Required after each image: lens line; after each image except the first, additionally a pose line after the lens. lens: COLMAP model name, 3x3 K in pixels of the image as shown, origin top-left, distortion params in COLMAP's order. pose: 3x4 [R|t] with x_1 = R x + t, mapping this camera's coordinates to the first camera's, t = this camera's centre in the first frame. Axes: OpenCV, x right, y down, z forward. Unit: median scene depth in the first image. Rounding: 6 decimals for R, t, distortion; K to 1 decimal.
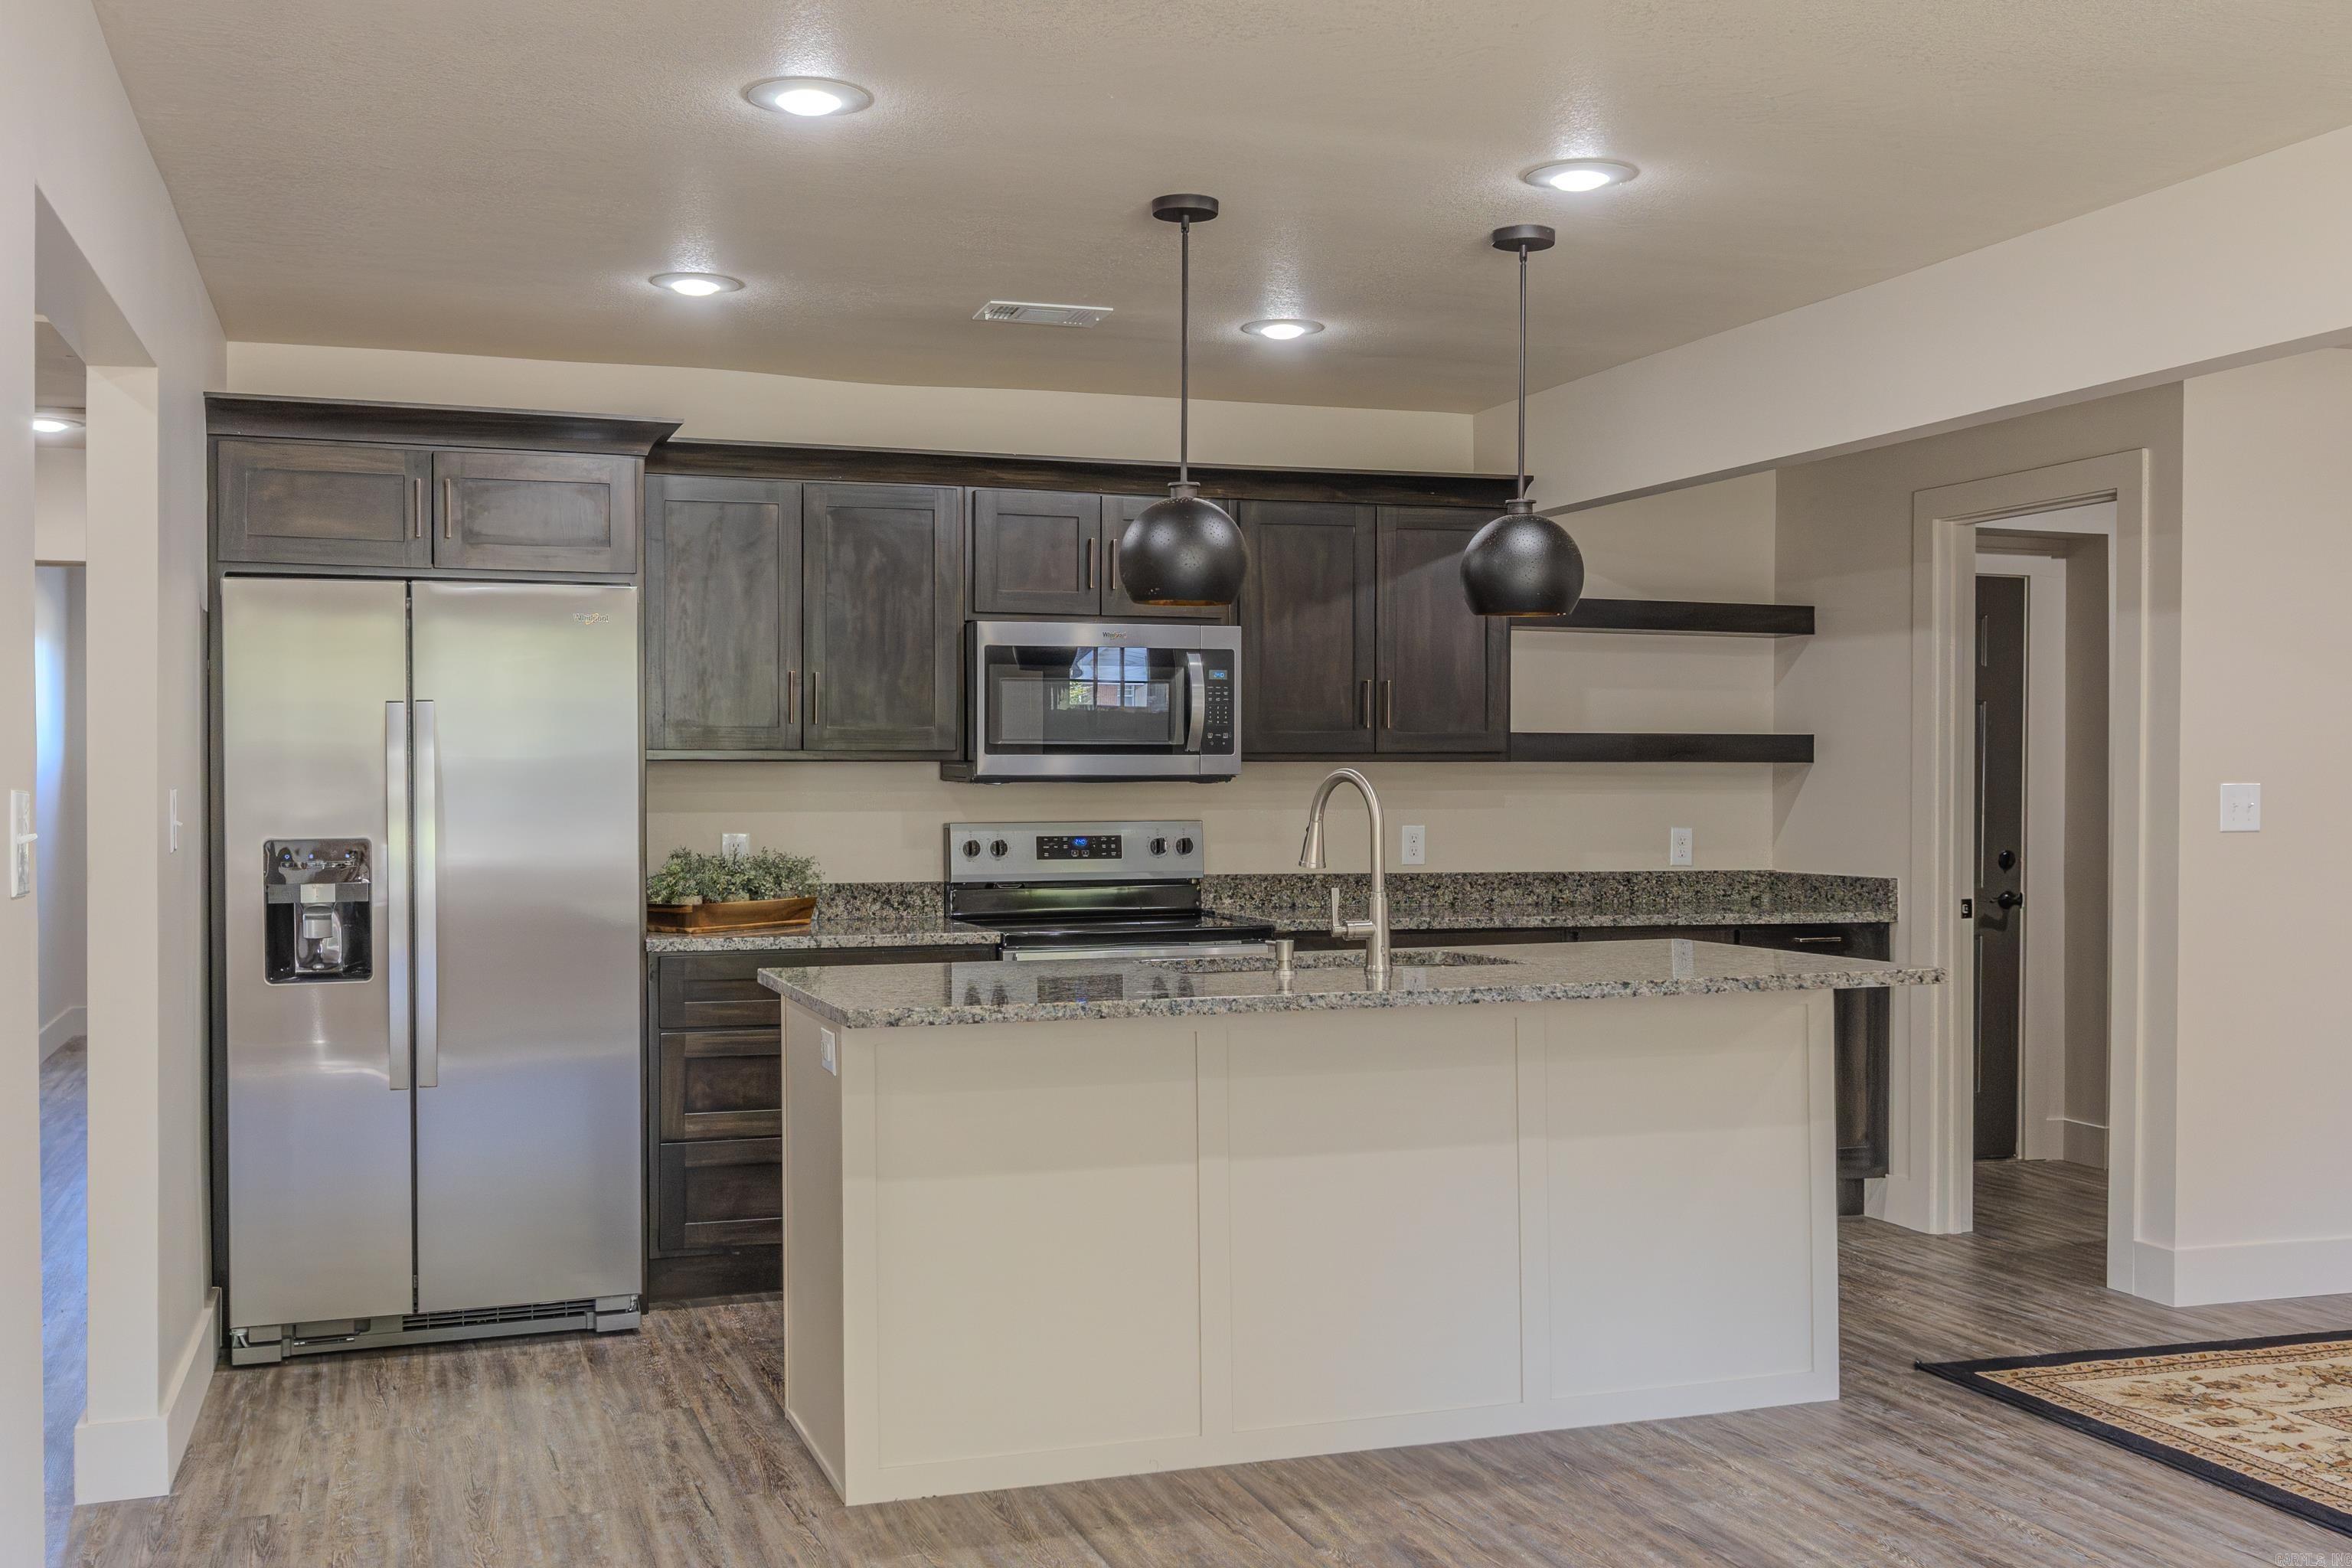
lens RADIAL K [[2268.7, 0, 1176.0], [0, 2268.7, 784.0], [0, 0, 1]] dist [-0.001556, 0.005683]
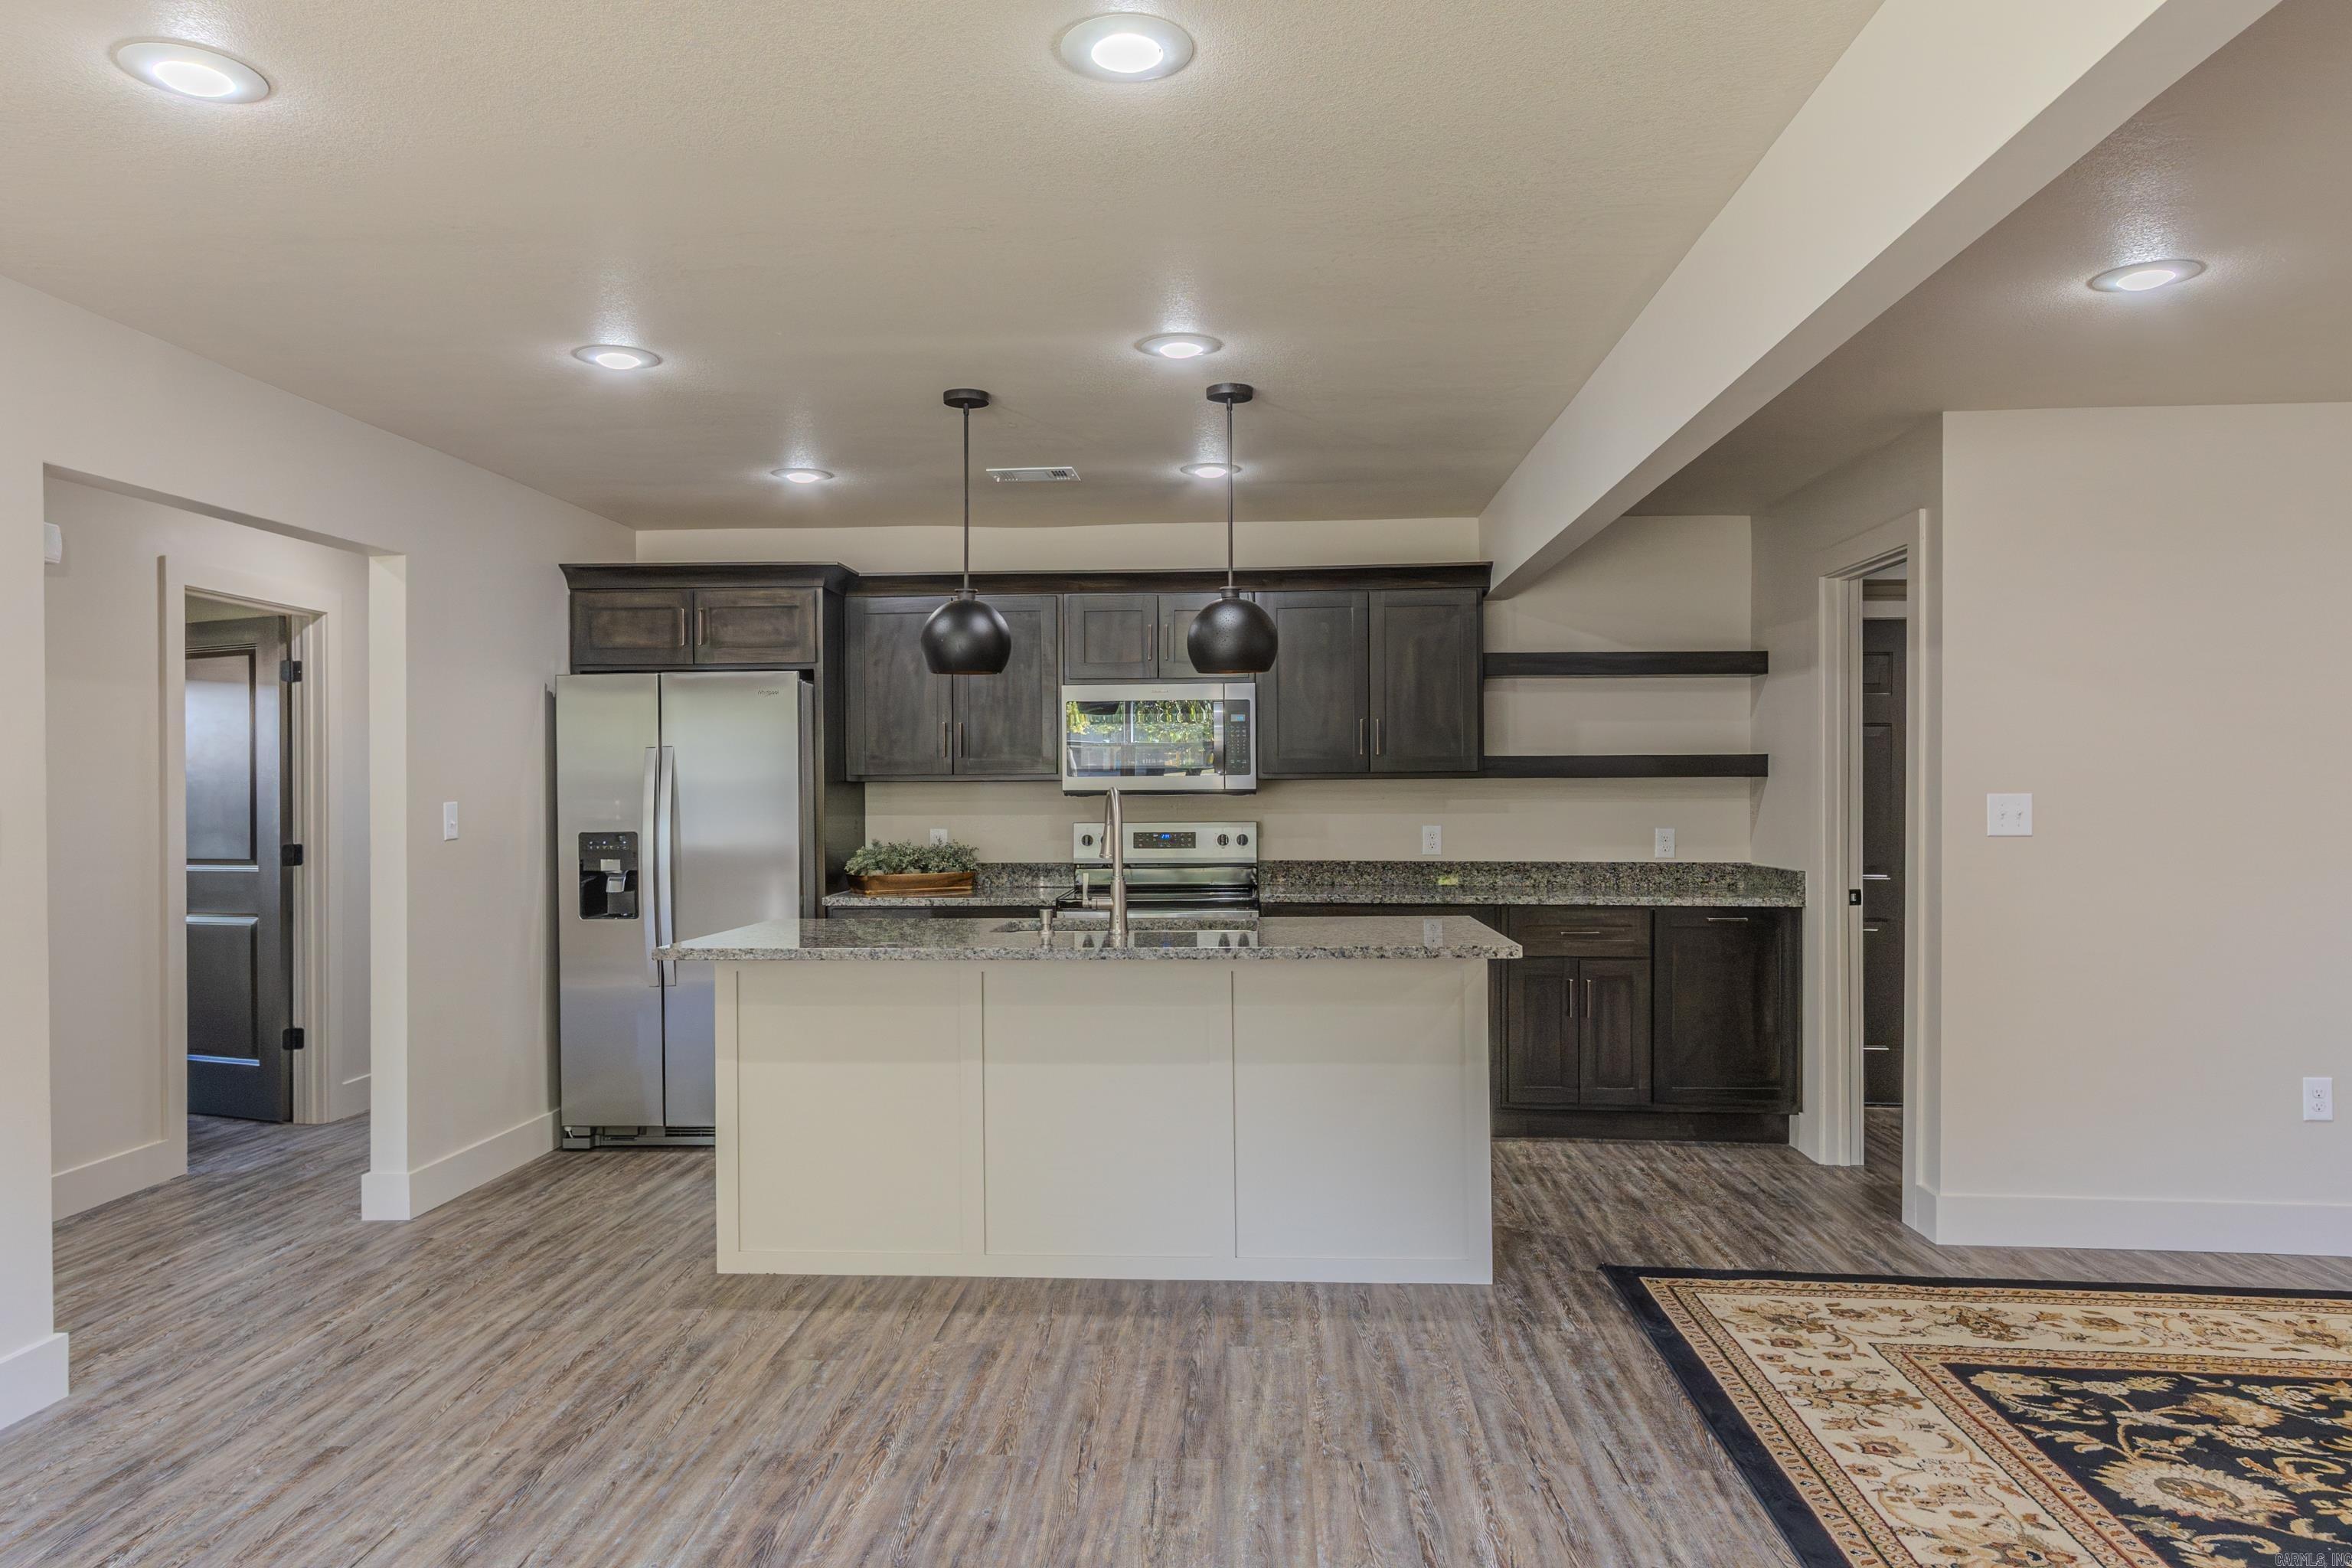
lens RADIAL K [[1541.7, 0, 1151.9], [0, 1541.7, 796.9], [0, 0, 1]] dist [0.005756, -0.000908]
pose [[0.921868, -0.002154, -0.387499, 0.413454], [0.003570, 0.999989, 0.002937, -0.002921], [0.387488, -0.004091, 0.921866, 0.124992]]
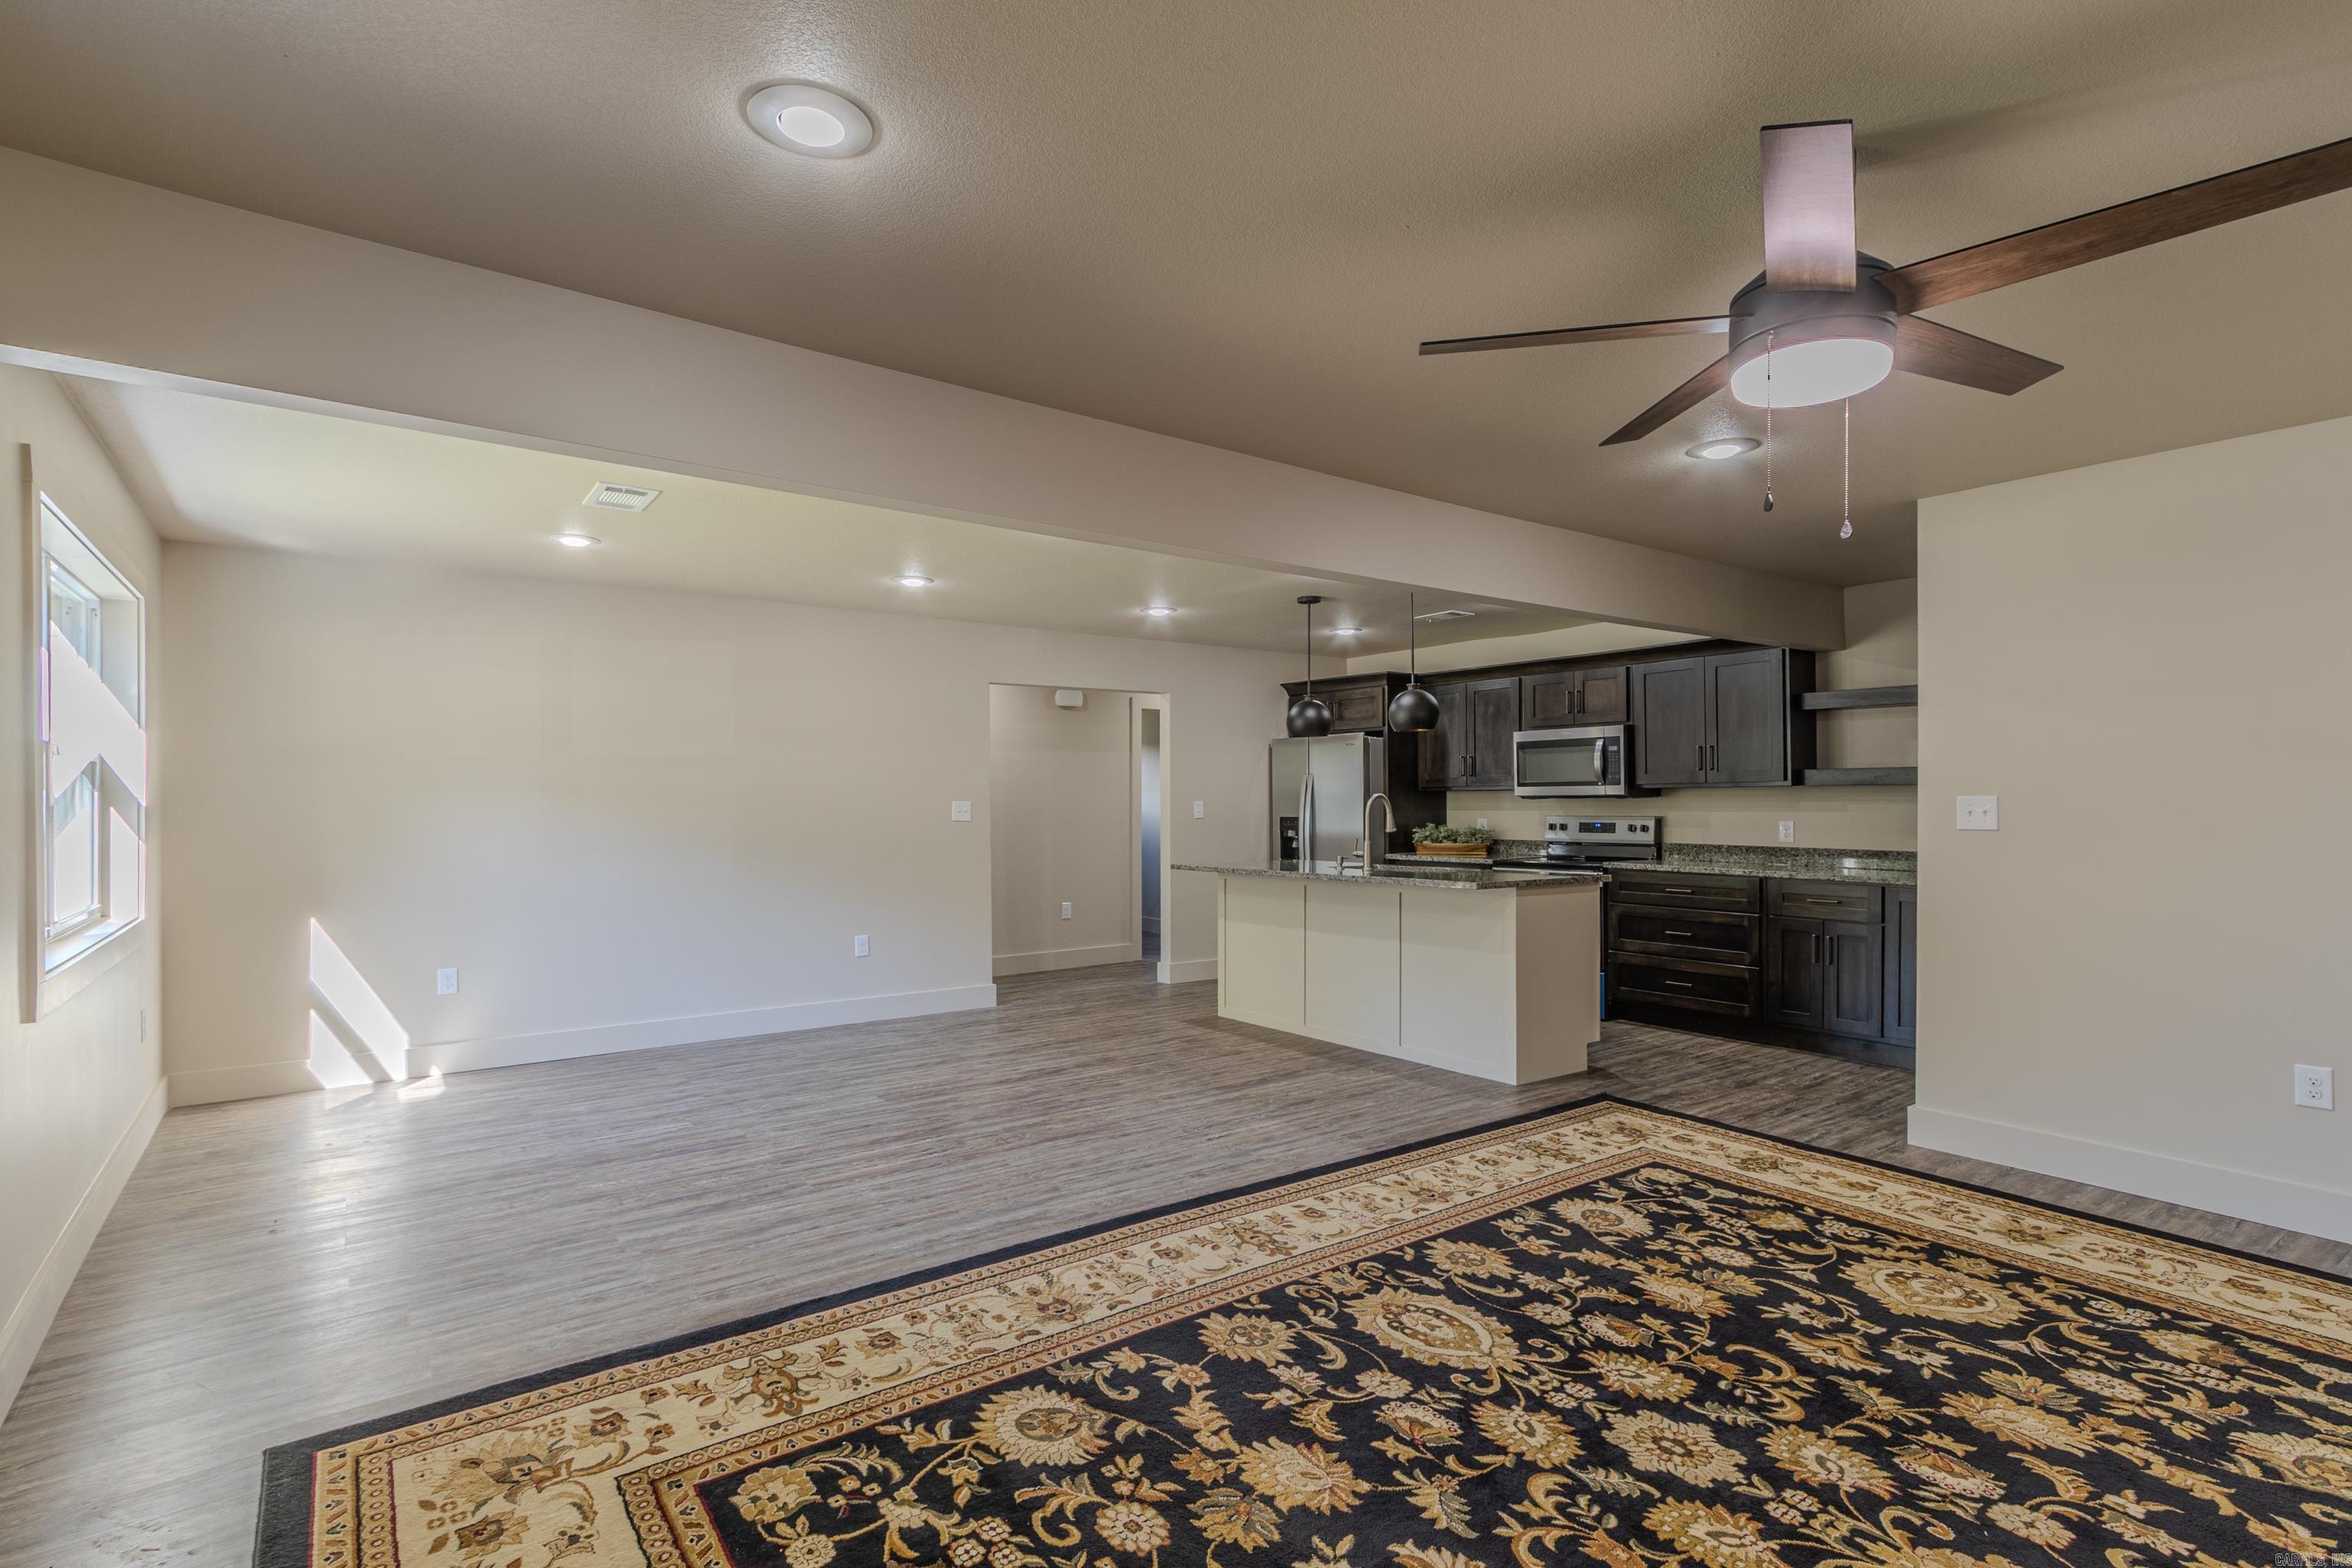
lens RADIAL K [[1109.8, 0, 1163.4], [0, 1109.8, 806.4], [0, 0, 1]] dist [0.001984, -0.000043]
pose [[0.306957, 0.003178, -0.951718, 1.088670], [0.002167, 0.999989, 0.004038, 0.002322], [0.951721, -0.003302, 0.306947, 0.331081]]
